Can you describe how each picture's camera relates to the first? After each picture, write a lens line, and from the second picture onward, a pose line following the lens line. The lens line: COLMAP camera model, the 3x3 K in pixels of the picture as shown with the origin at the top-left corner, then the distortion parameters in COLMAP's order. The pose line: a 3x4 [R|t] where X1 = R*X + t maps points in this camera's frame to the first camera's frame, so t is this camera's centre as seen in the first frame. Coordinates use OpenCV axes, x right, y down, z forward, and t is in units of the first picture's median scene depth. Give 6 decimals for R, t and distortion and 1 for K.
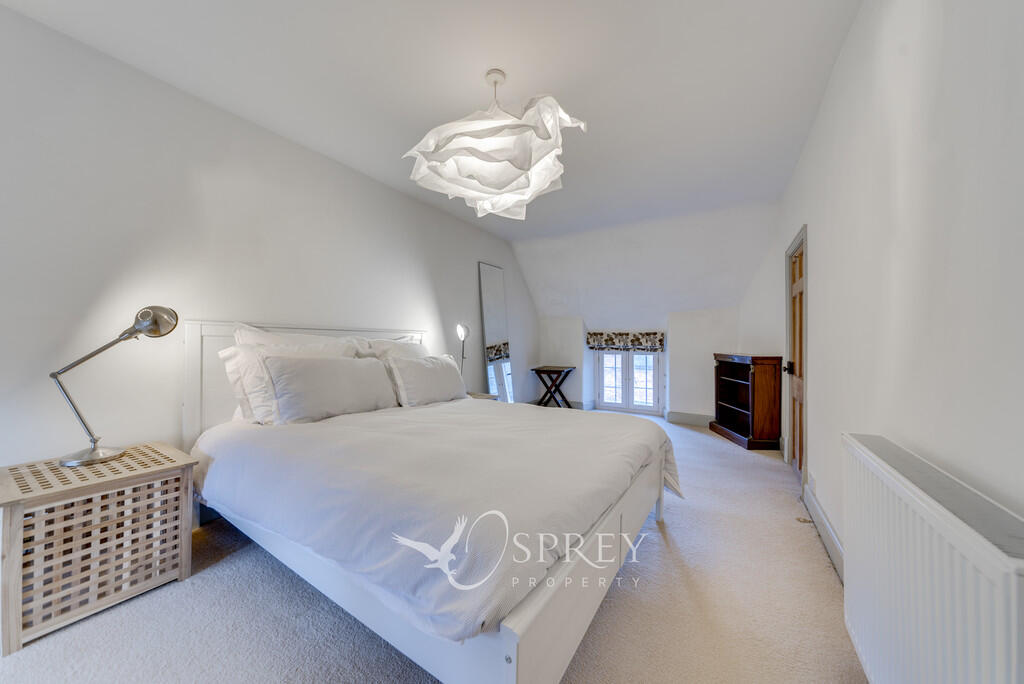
lens RADIAL K [[360.8, 0, 511.9], [0, 360.8, 343.2], [0, 0, 1]] dist [0.000955, 0.000002]
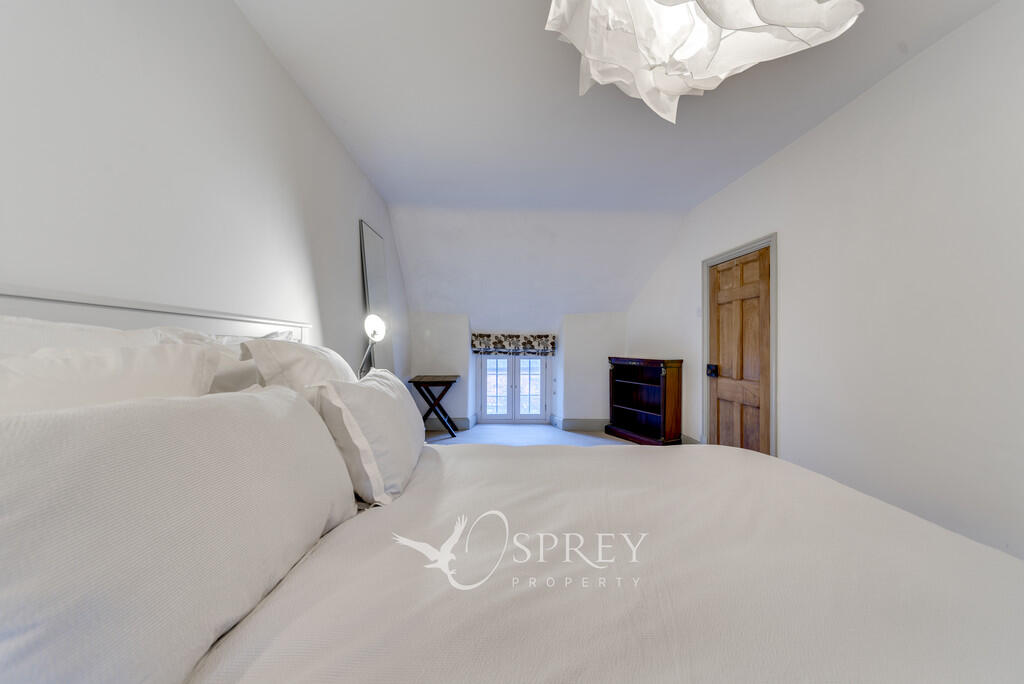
lens RADIAL K [[360.8, 0, 512.1], [0, 360.8, 346.2], [0, 0, 1]] dist [0.000955, 0.000002]
pose [[0.834410, 0.002833, 0.551137, -0.185376], [-0.003741, 0.999993, 0.000523, -0.000855], [-0.551132, -0.002498, 0.834414, 0.264702]]
